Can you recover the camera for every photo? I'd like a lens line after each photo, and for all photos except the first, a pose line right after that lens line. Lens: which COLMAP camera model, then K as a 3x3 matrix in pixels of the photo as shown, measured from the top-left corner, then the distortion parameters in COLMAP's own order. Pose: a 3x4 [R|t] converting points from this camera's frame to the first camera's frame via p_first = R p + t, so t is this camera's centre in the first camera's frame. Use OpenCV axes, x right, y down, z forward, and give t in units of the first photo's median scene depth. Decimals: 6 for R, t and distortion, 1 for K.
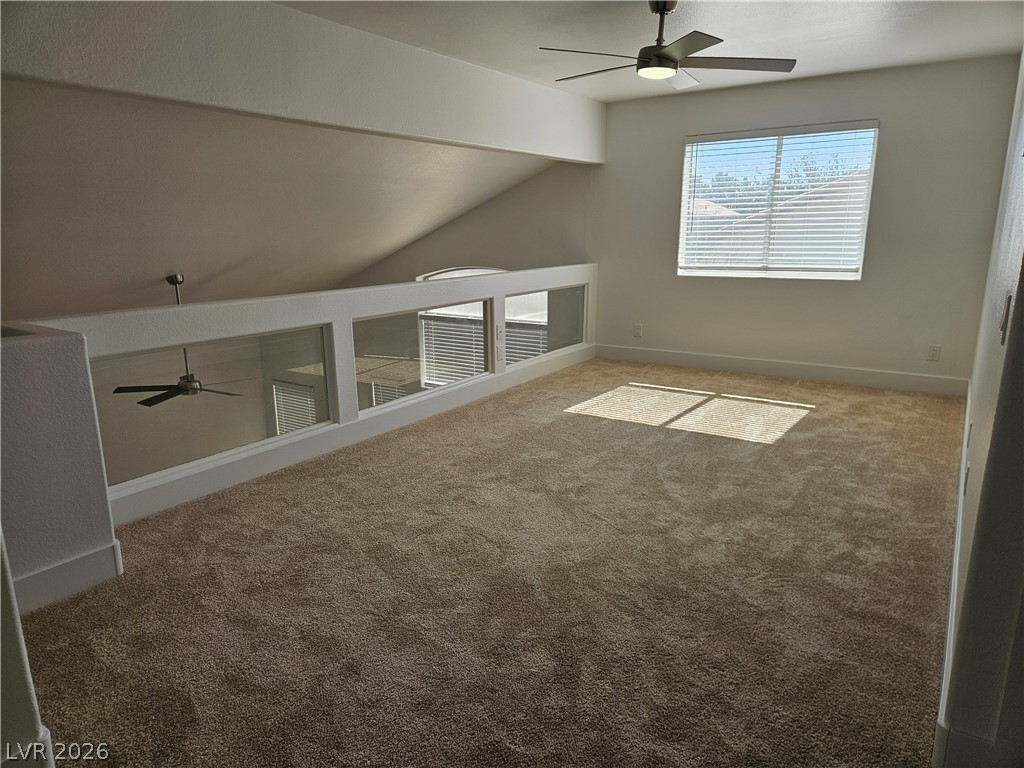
lens RADIAL K [[682.1, 0, 504.3], [0, 682.1, 387.1], [0, 0, 1]] dist [0.076084, -0.059132]
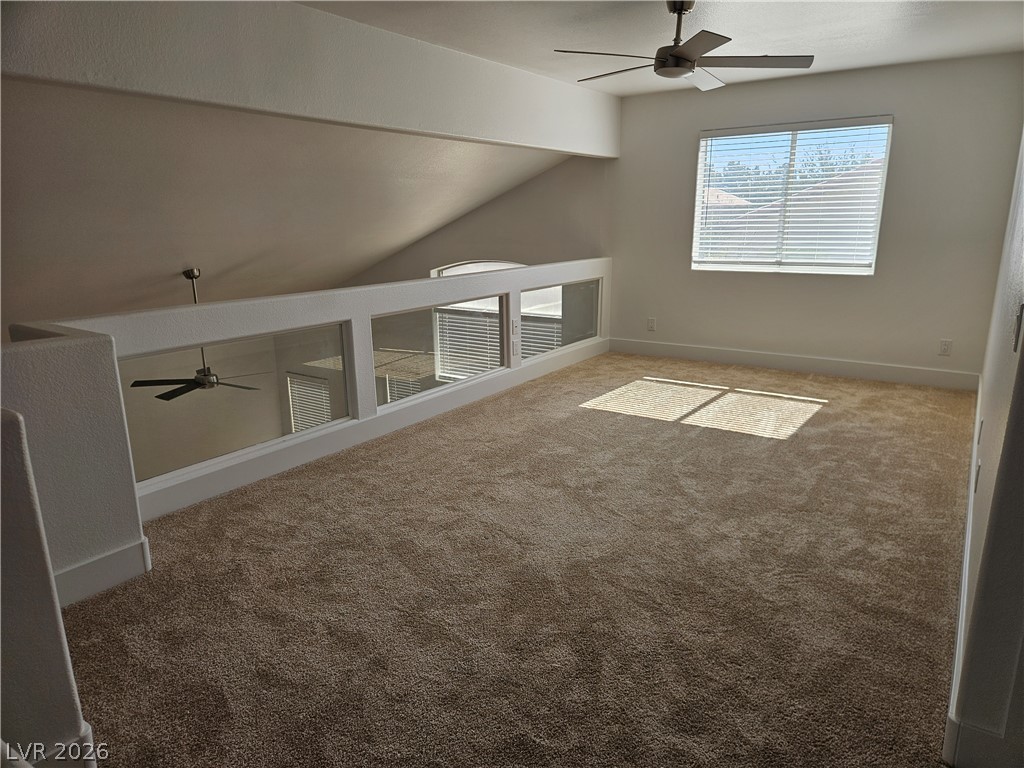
lens RADIAL K [[681.9, 0, 517.0], [0, 681.9, 386.7], [0, 0, 1]] dist [0.074719, -0.057348]
pose [[0.999996, -0.000418, 0.002816, -0.011130], [0.000375, 0.999882, 0.015358, -0.012466], [-0.002822, -0.015357, 0.999878, -0.012902]]
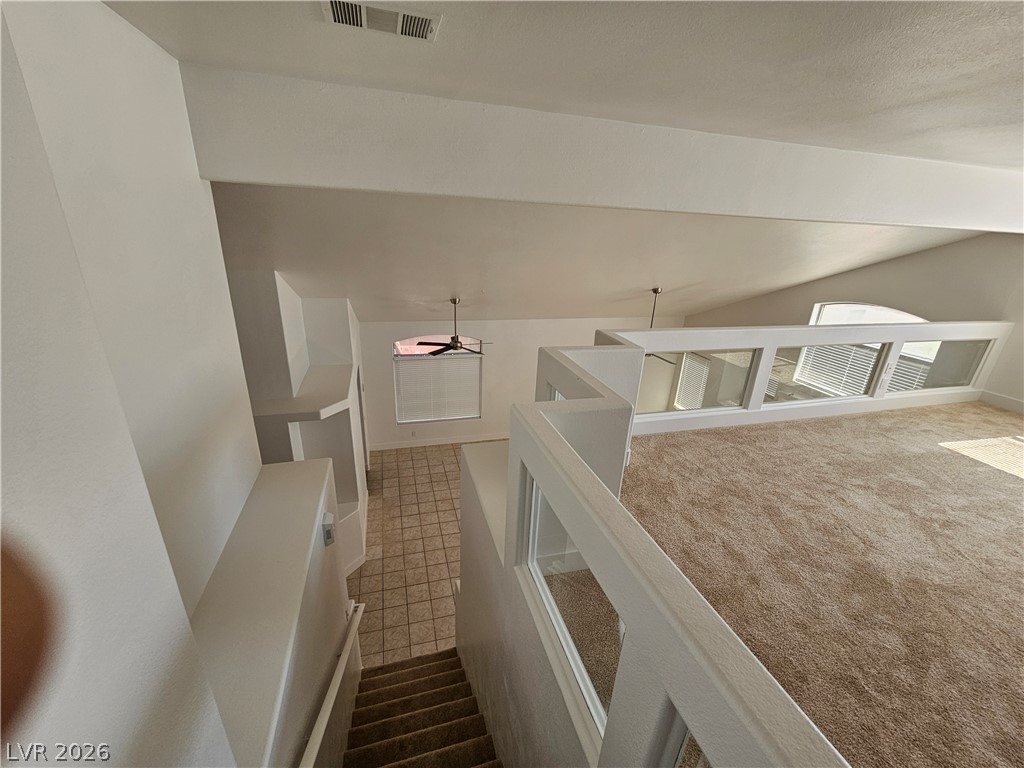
lens RADIAL K [[424.0, 0, 509.2], [0, 424.0, 389.0], [0, 0, 1]] dist [-0.006475, 0.003320]
pose [[0.763214, 0.271639, -0.586274, -0.120849], [-0.195283, 0.961880, 0.191449, -0.087755], [0.615930, -0.031627, 0.787166, -0.131002]]
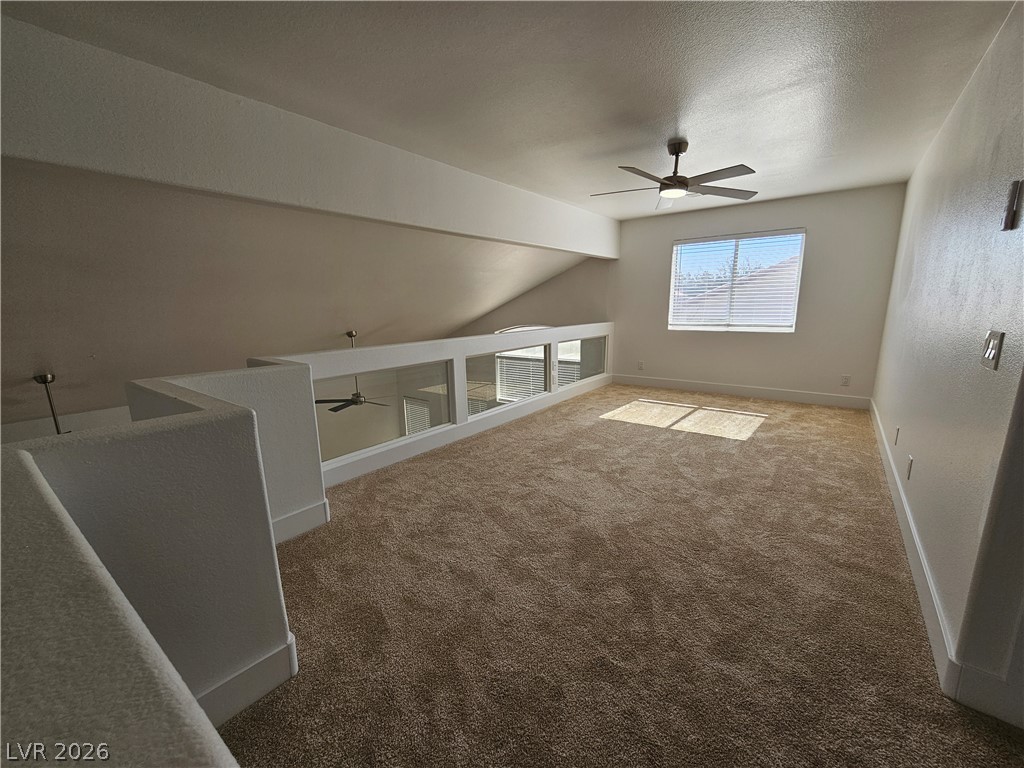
lens RADIAL K [[421.9, 0, 508.3], [0, 421.9, 389.5], [0, 0, 1]] dist [-0.008010, 0.004528]
pose [[0.997871, 0.004407, -0.065070, -0.076450], [-0.006358, 0.999536, -0.029805, 0.003146], [0.064909, 0.030155, 0.997435, 0.072804]]
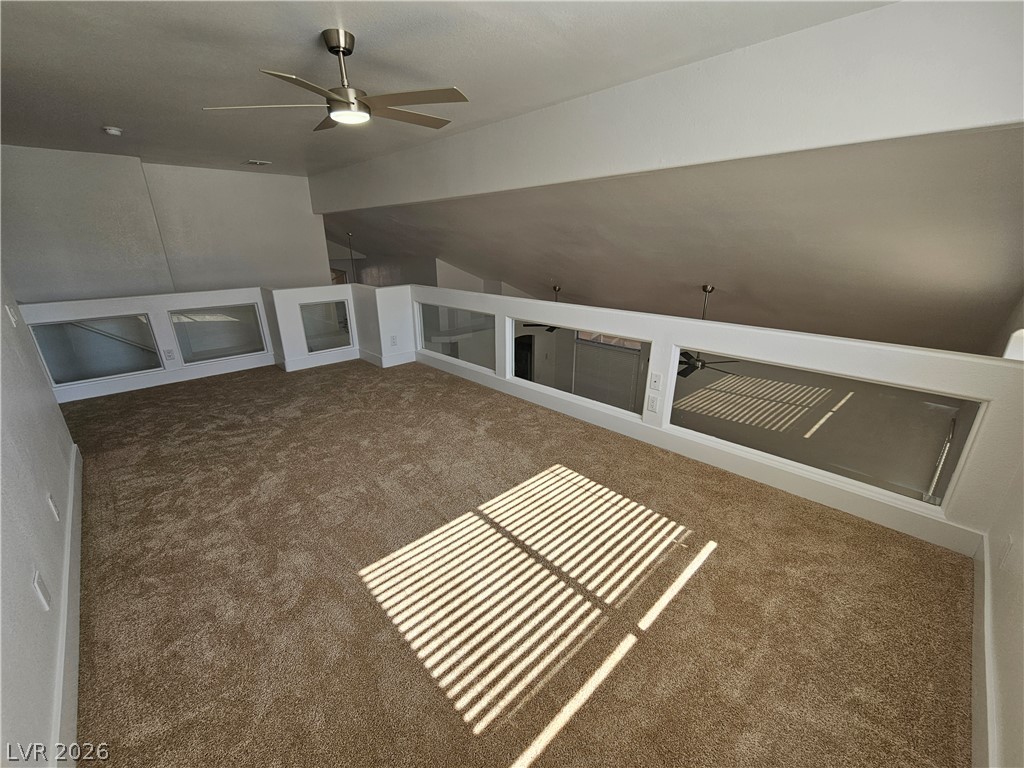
lens RADIAL K [[421.9, 0, 508.3], [0, 421.9, 389.5], [0, 0, 1]] dist [-0.008010, 0.004528]
pose [[-0.215256, 0.334090, -0.917632, 0.859136], [-0.214022, 0.900677, 0.378122, -0.376764], [0.952816, 0.277787, -0.122374, 1.400357]]
